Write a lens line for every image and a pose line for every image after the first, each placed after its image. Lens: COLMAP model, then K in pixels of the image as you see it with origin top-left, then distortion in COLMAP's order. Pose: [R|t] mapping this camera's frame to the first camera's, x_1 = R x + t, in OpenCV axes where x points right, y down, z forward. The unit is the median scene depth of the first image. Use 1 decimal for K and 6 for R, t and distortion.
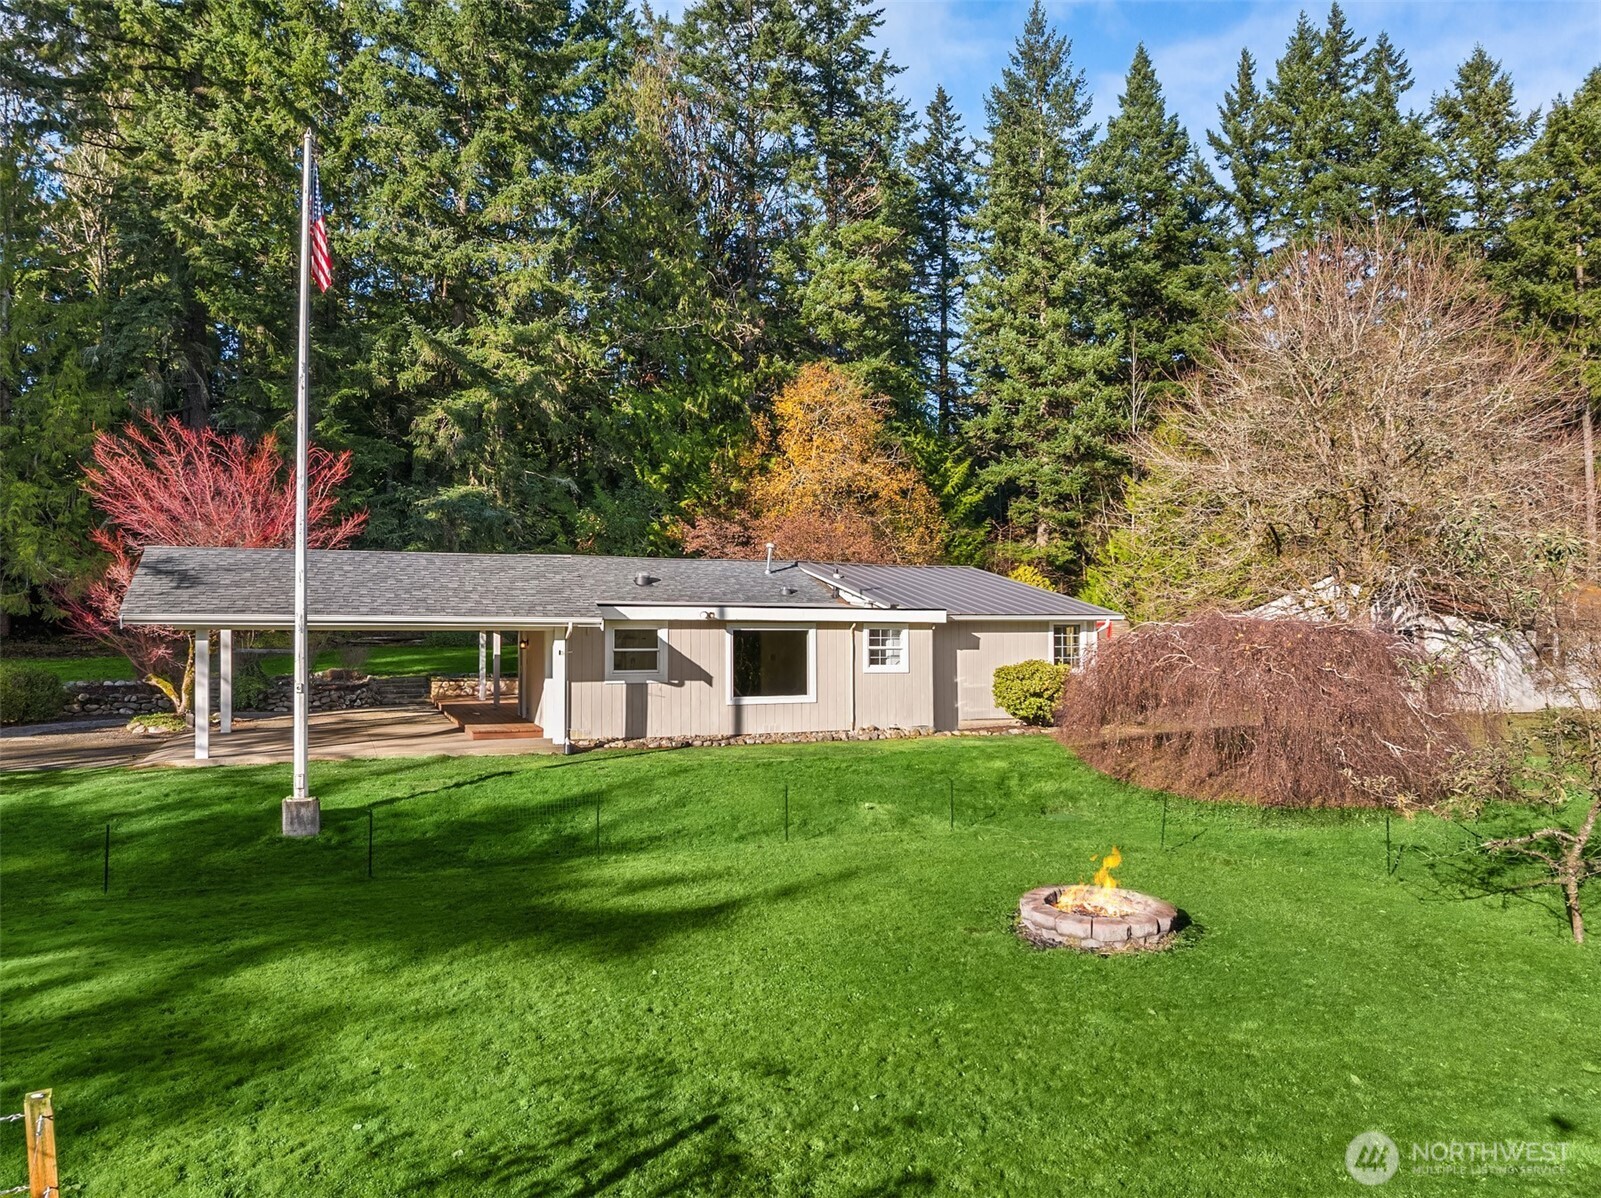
lens RADIAL K [[1116.8, 0, 801.0], [0, 1116.8, 590.8], [0, 0, 1]] dist [-0.019317, -0.004288]
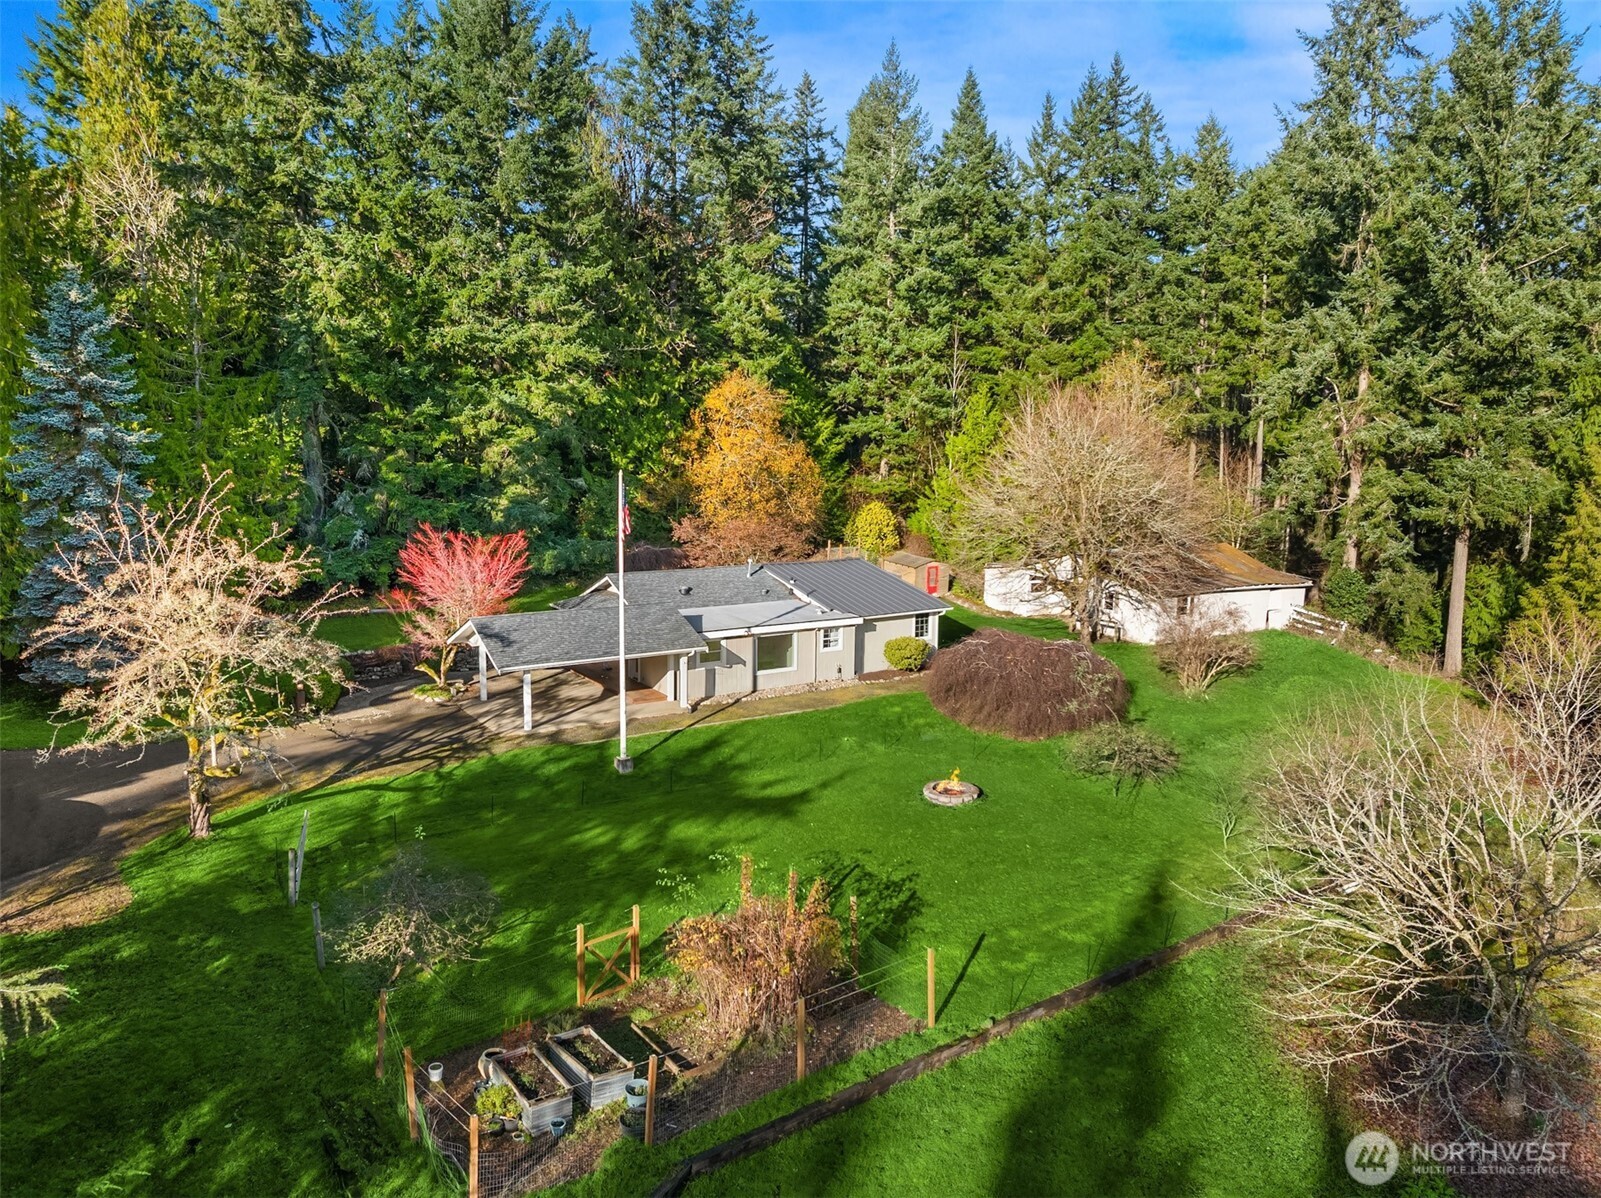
lens RADIAL K [[1116.8, 0, 801.2], [0, 1116.8, 600.2], [0, 0, 1]] dist [-0.019317, -0.004288]
pose [[0.985223, -0.018450, 0.170282, -0.140869], [-0.012679, 0.983598, 0.179931, -0.168322], [-0.170809, -0.179431, 0.968829, -0.382977]]
